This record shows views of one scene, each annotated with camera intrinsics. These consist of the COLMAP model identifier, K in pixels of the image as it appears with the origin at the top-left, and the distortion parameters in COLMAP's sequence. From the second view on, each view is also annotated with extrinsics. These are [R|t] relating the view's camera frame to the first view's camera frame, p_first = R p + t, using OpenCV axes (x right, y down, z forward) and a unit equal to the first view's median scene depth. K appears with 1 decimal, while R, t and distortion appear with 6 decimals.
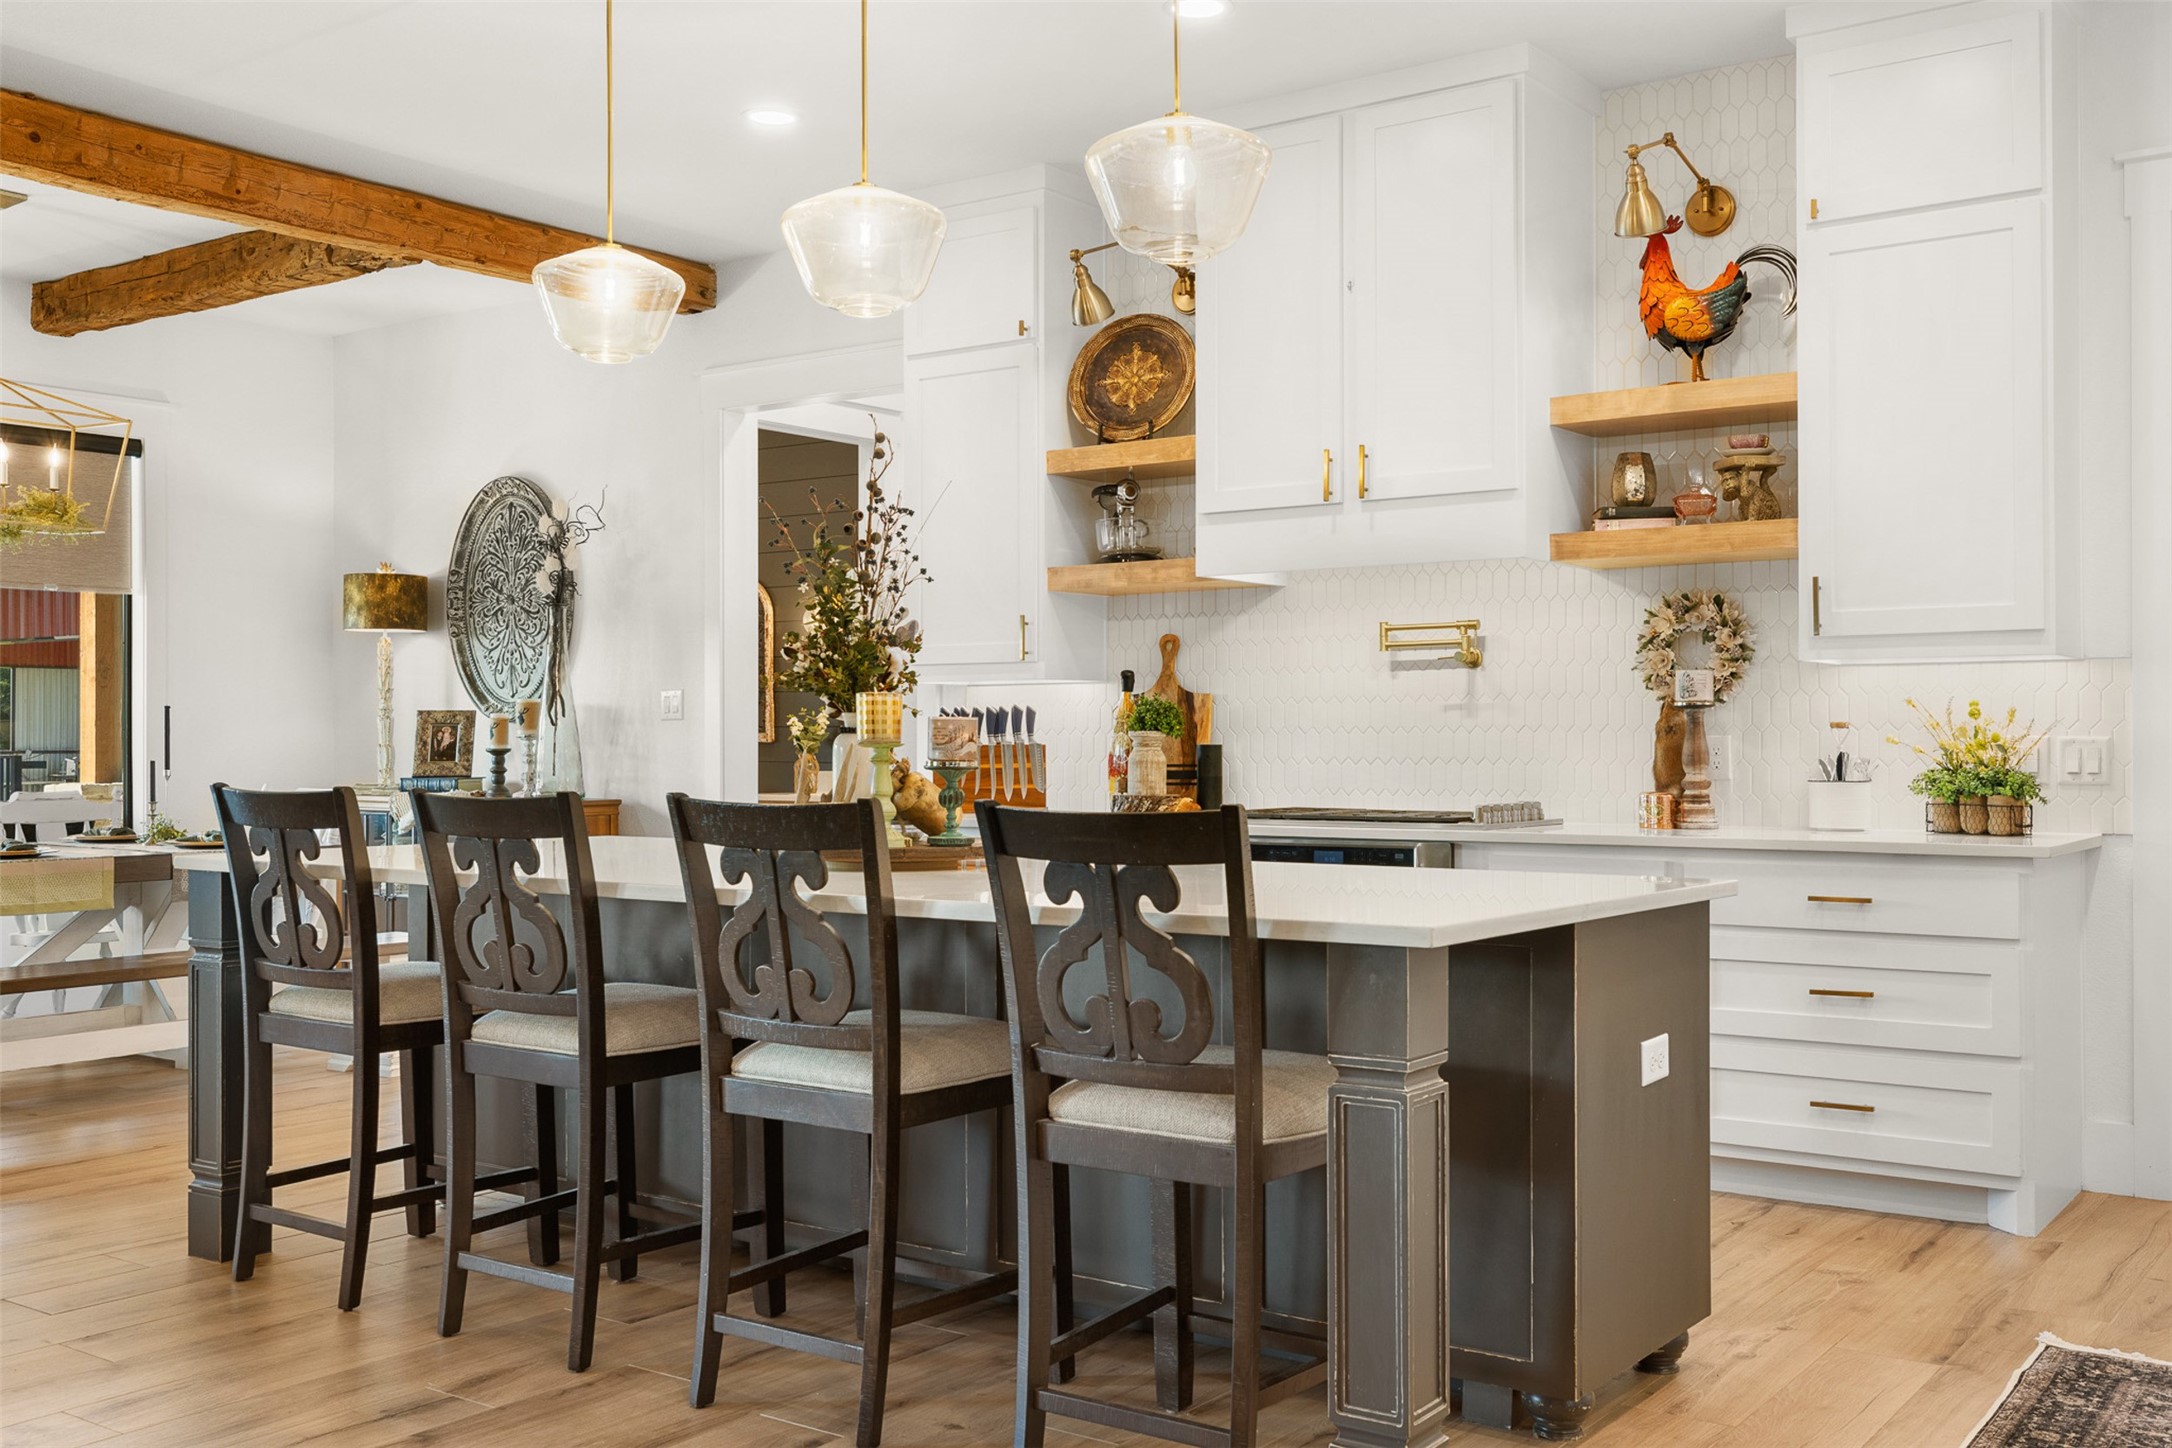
lens RADIAL K [[2110.9, 0, 1085.5], [0, 2110.9, 726.8], [0, 0, 1]] dist [-0.004985, 0.000000]
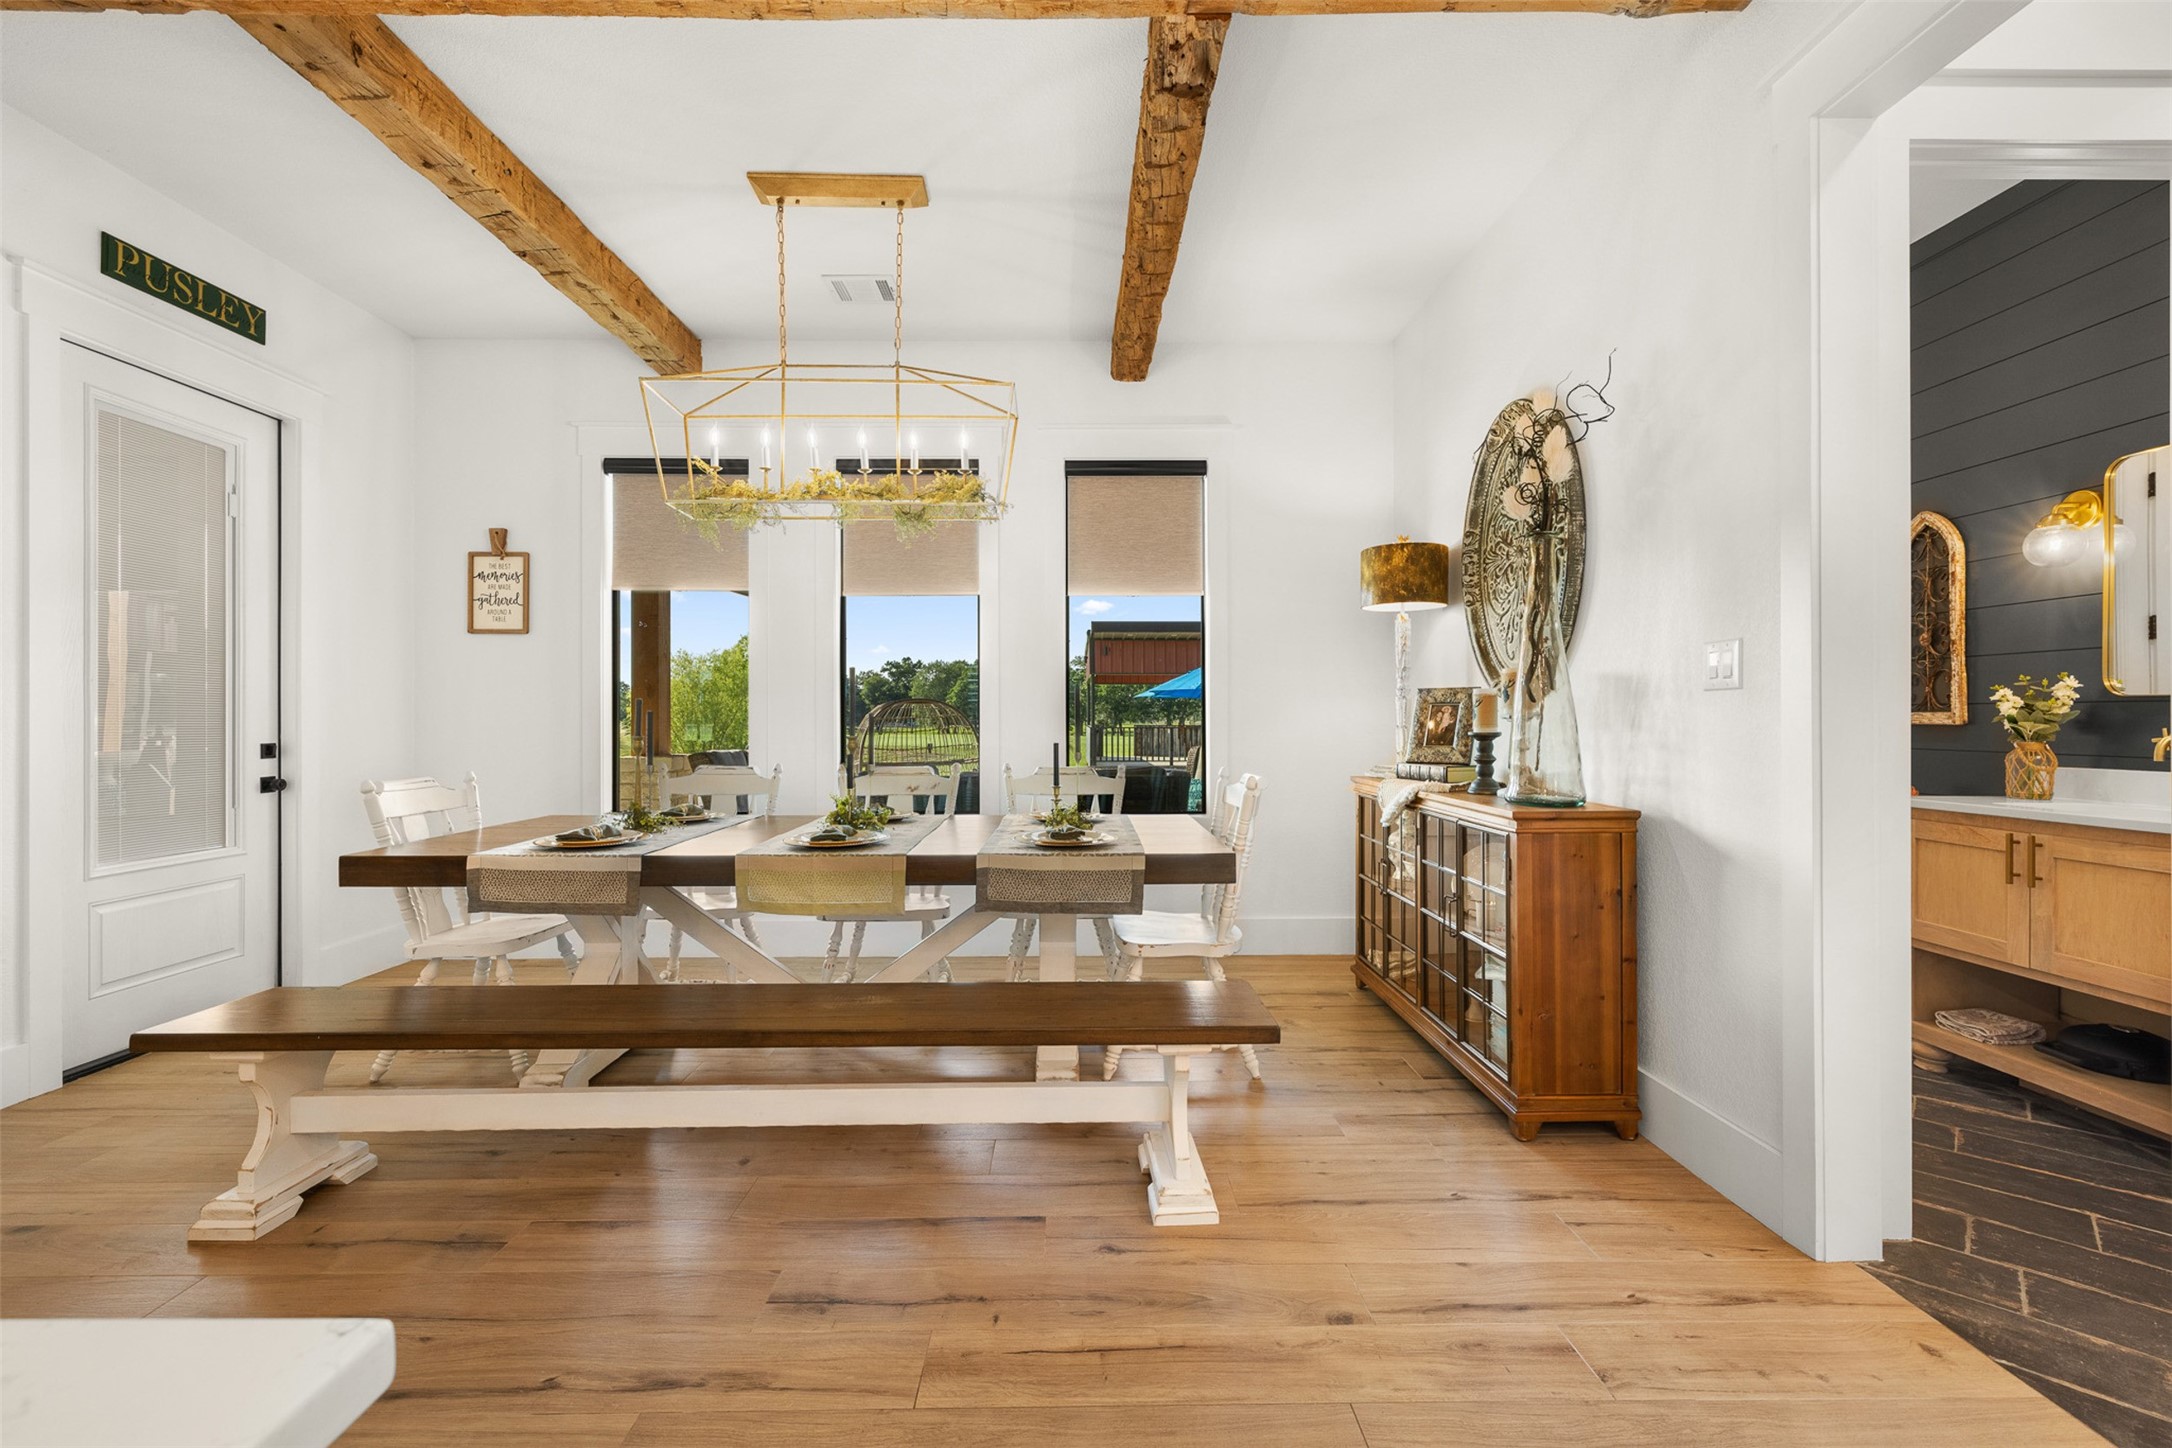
lens RADIAL K [[909.8, 0, 1085.3], [0, 909.8, 718.3], [0, 0, 1]] dist [-0.001290, 0.000019]
pose [[0.597115, -0.001004, -0.802155, -0.088255], [0.005210, 0.999983, 0.002627, 0.003152], [0.802139, -0.005748, 0.597110, 0.647197]]
